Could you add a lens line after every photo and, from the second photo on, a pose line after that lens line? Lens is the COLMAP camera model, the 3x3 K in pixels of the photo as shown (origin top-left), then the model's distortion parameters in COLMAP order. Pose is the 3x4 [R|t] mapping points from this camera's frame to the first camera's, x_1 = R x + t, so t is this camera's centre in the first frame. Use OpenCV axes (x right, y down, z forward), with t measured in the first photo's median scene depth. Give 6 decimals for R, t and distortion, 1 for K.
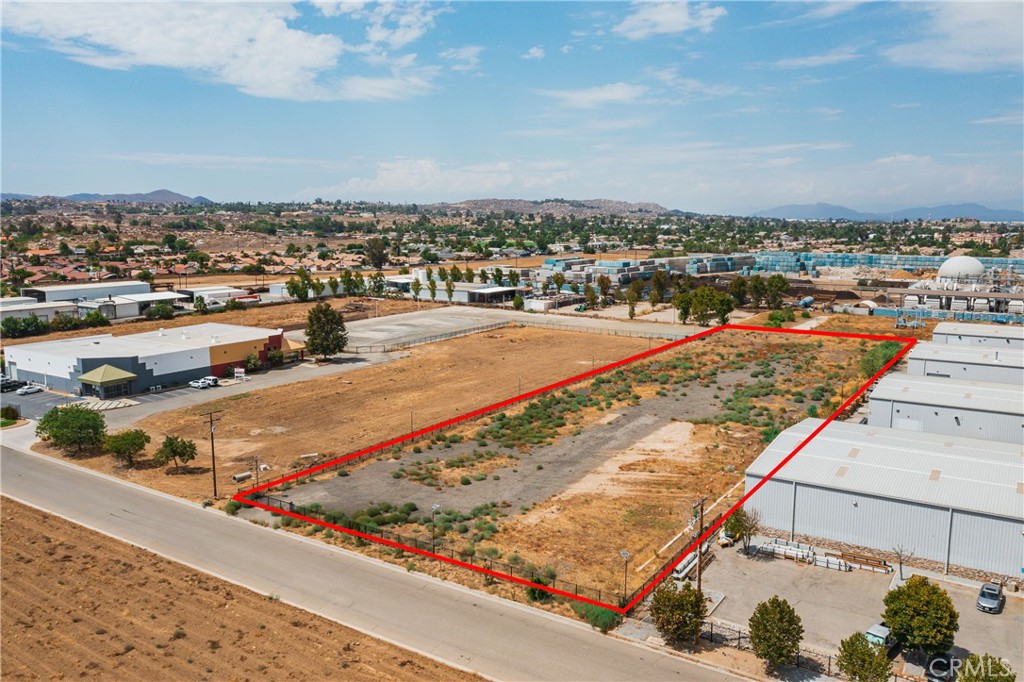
lens RADIAL K [[809.0, 0, 512.0], [0, 809.0, 341.0], [0, 0, 1]] dist [-0.009314, 0.001837]
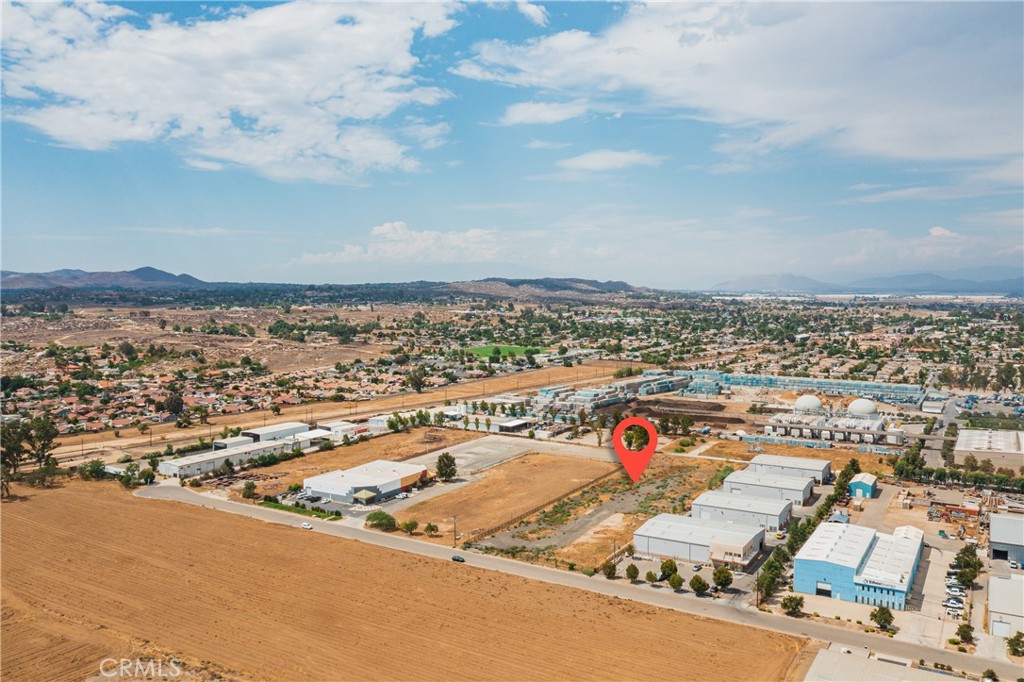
lens RADIAL K [[809.0, 0, 512.0], [0, 809.0, 341.0], [0, 0, 1]] dist [-0.009314, 0.001837]
pose [[0.999412, -0.005238, 0.033889, -0.184243], [0.008046, 0.996495, -0.083262, -0.209569], [-0.033334, 0.083486, 0.995951, -1.402651]]
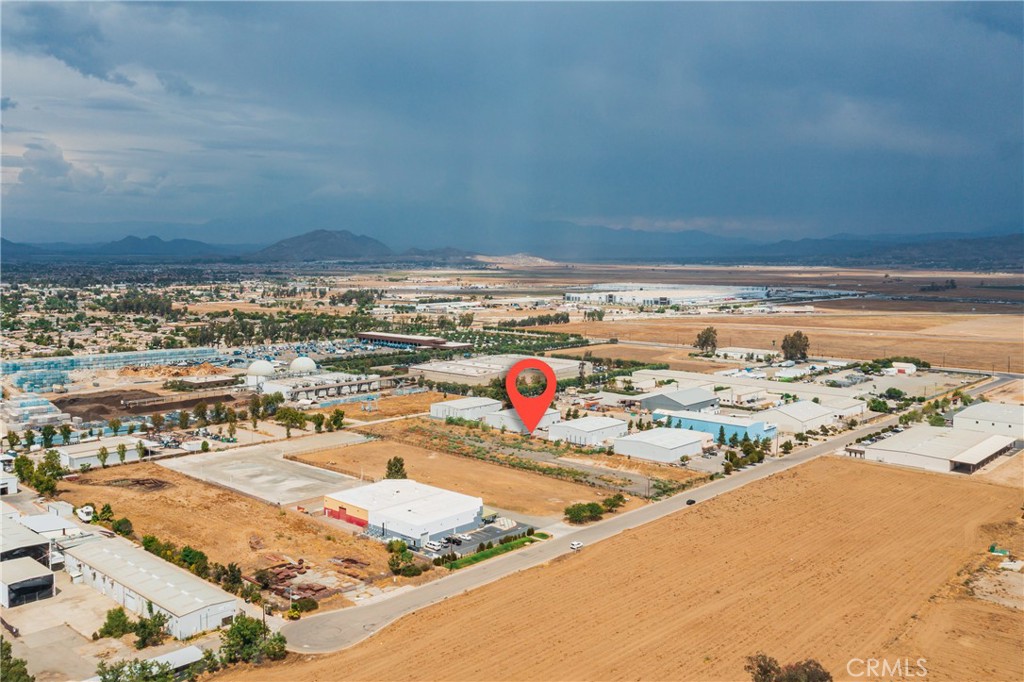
lens RADIAL K [[898.9, 0, 471.8], [0, 898.9, 341.0], [0, 0, 1]] dist [-0.005734, 0.003516]
pose [[0.177789, -0.096434, 0.979332, -2.647848], [0.142209, 0.987258, 0.071398, -0.519911], [-0.973739, 0.126576, 0.189238, 0.667617]]
